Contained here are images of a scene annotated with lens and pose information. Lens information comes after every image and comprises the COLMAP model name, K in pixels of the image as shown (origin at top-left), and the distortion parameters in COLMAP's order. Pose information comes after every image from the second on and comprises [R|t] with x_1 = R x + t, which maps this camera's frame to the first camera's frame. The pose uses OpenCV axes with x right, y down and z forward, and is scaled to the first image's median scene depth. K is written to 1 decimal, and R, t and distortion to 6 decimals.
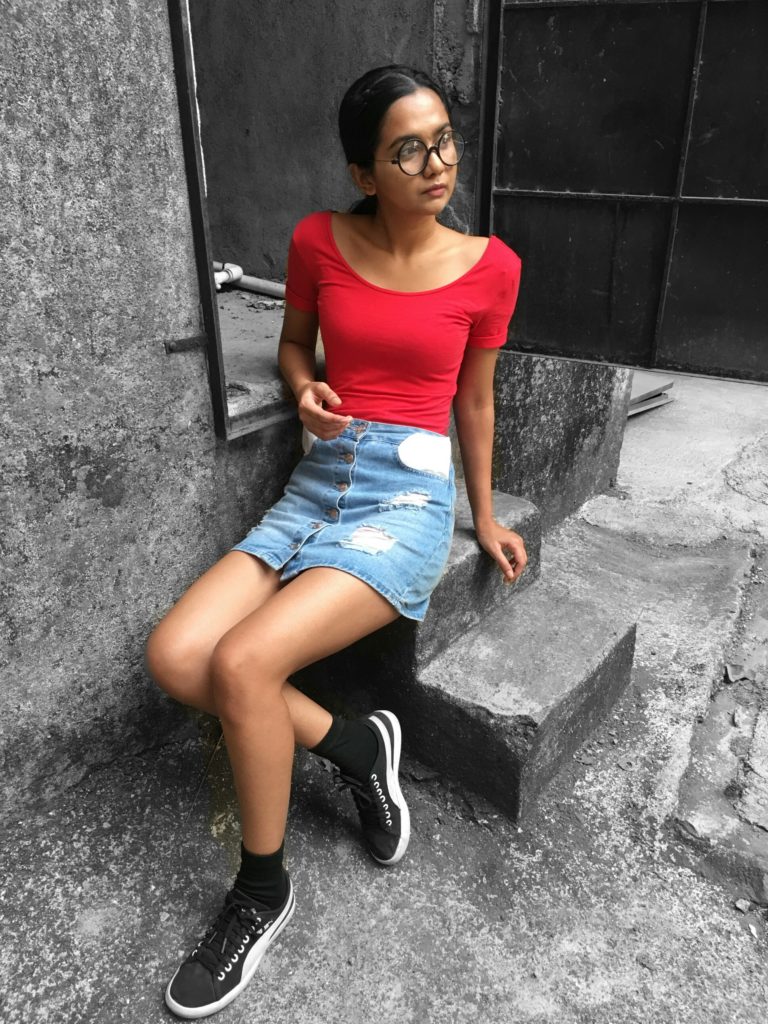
lens RADIAL K [[869.1, 0, 383.5], [0, 869.1, 509.9], [0, 0, 1]] dist [0.084294, -0.113527]
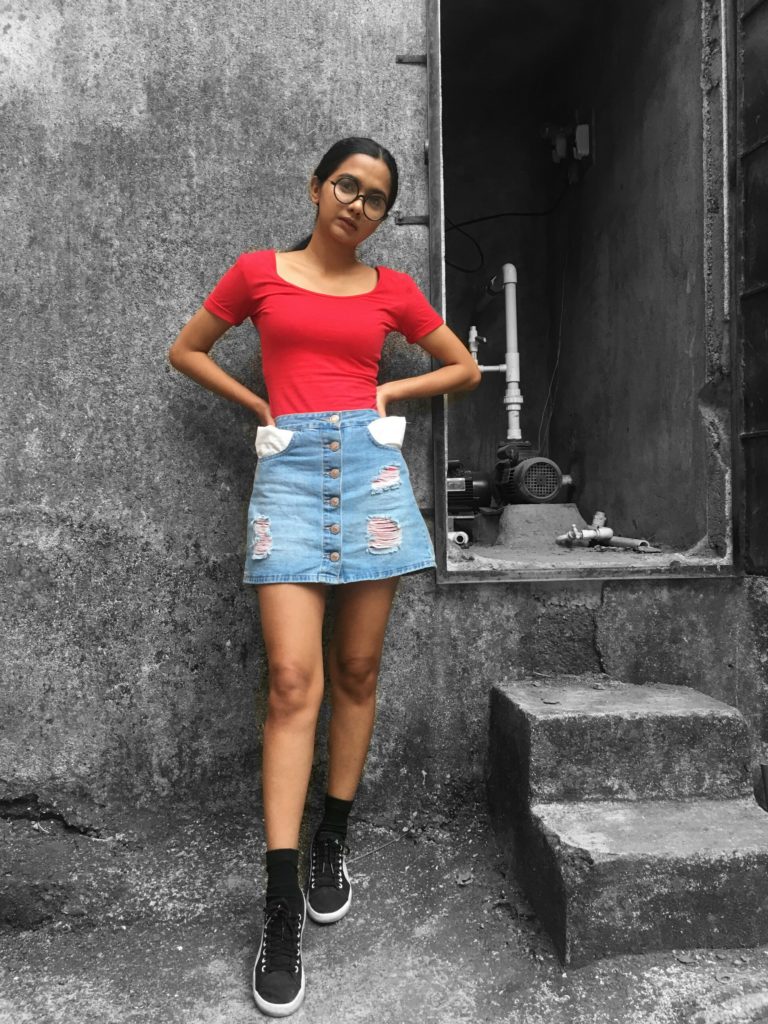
lens RADIAL K [[869.1, 0, 382.5], [0, 869.1, 510.0], [0, 0, 1]] dist [0.084294, -0.113527]
pose [[0.707438, -0.009981, -0.706705, 0.775197], [-0.298666, 0.902016, -0.311716, 0.285343], [0.640570, 0.431588, 0.635139, 0.016663]]
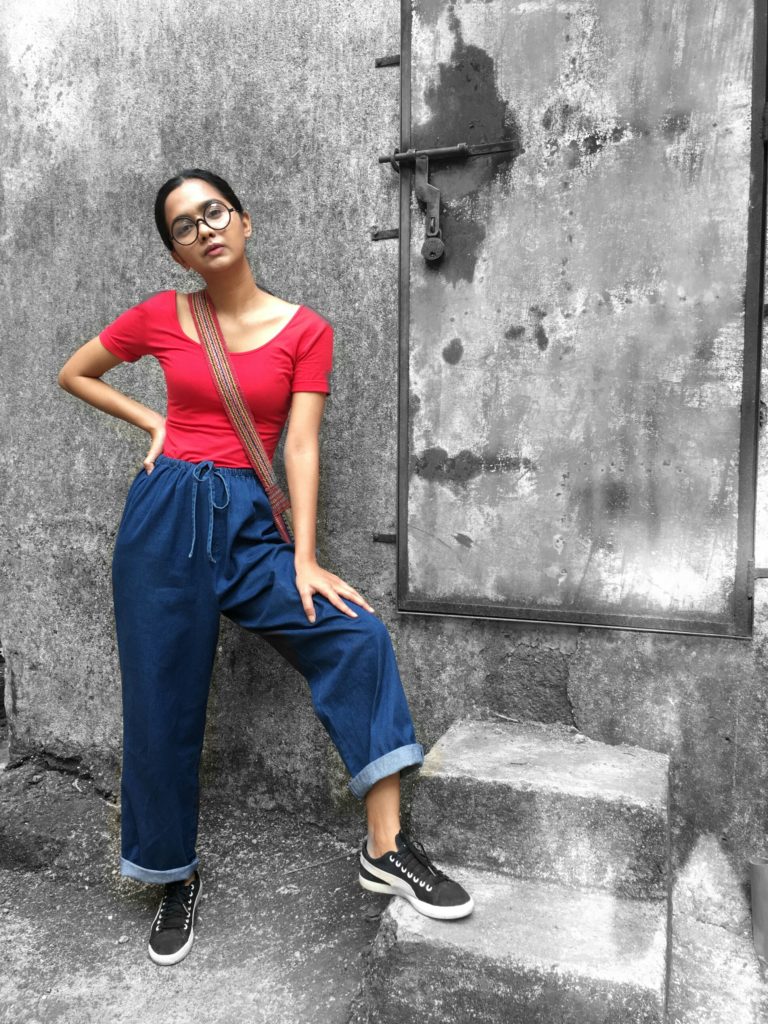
lens RADIAL K [[869.1, 0, 382.1], [0, 869.1, 509.4], [0, 0, 1]] dist [0.084294, -0.113527]
pose [[0.341154, 0.063646, -0.937850, 1.127971], [-0.415153, 0.905331, -0.089578, -0.099255], [0.843363, 0.419911, 0.335280, 0.482670]]
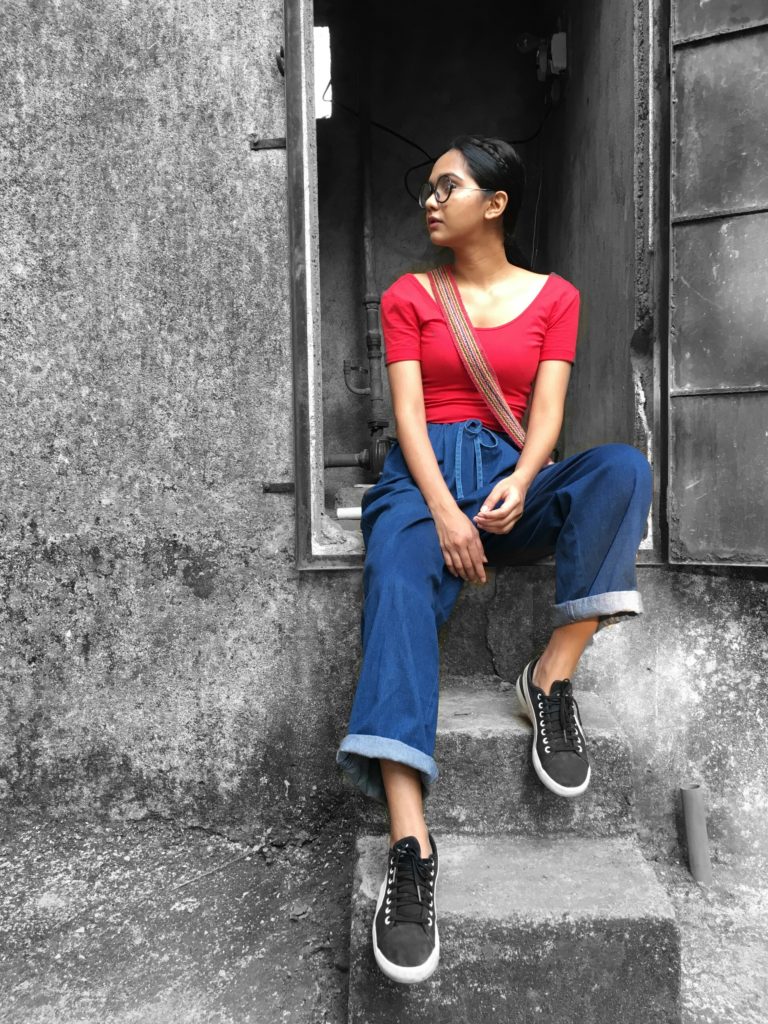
lens RADIAL K [[869.1, 0, 382.4], [0, 869.1, 509.5], [0, 0, 1]] dist [0.084294, -0.113527]
pose [[0.615952, 0.023897, -0.787421, 0.879124], [-0.330604, 0.915103, -0.230840, 0.086810], [0.715056, 0.402511, 0.571560, 0.382844]]
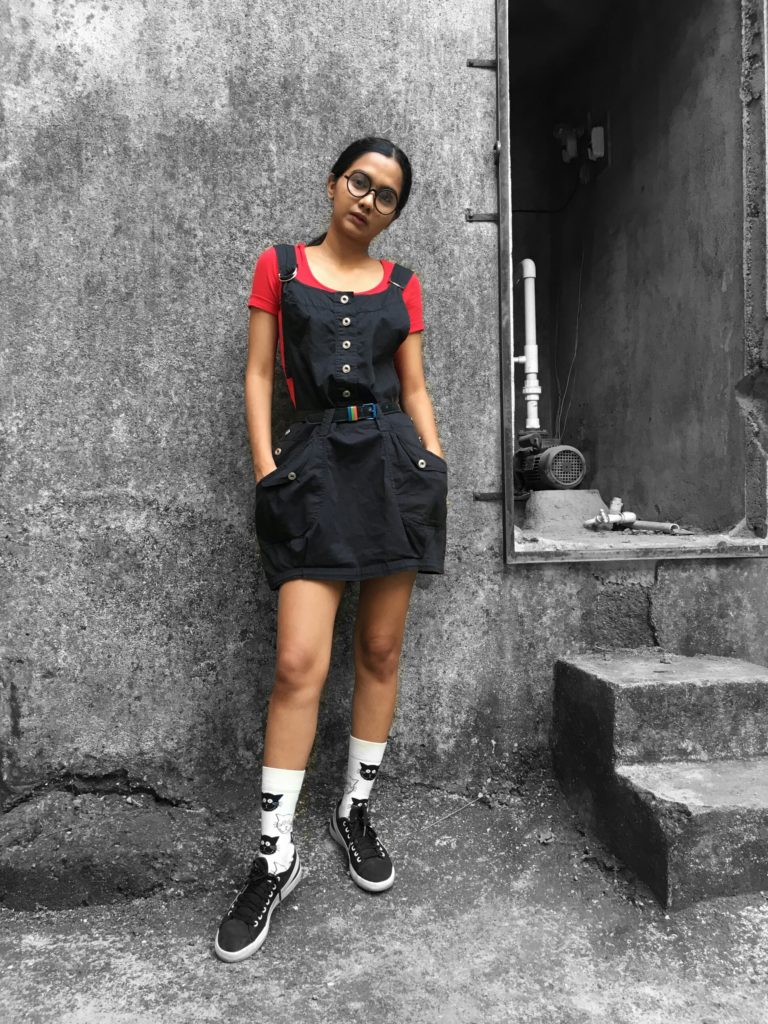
lens RADIAL K [[869.1, 0, 382.7], [0, 869.1, 509.8], [0, 0, 1]] dist [0.084294, -0.113527]
pose [[0.759250, -0.002718, -0.650793, 0.645437], [-0.274042, 0.905678, -0.323494, 0.387690], [0.590288, 0.423957, 0.686892, -0.174863]]
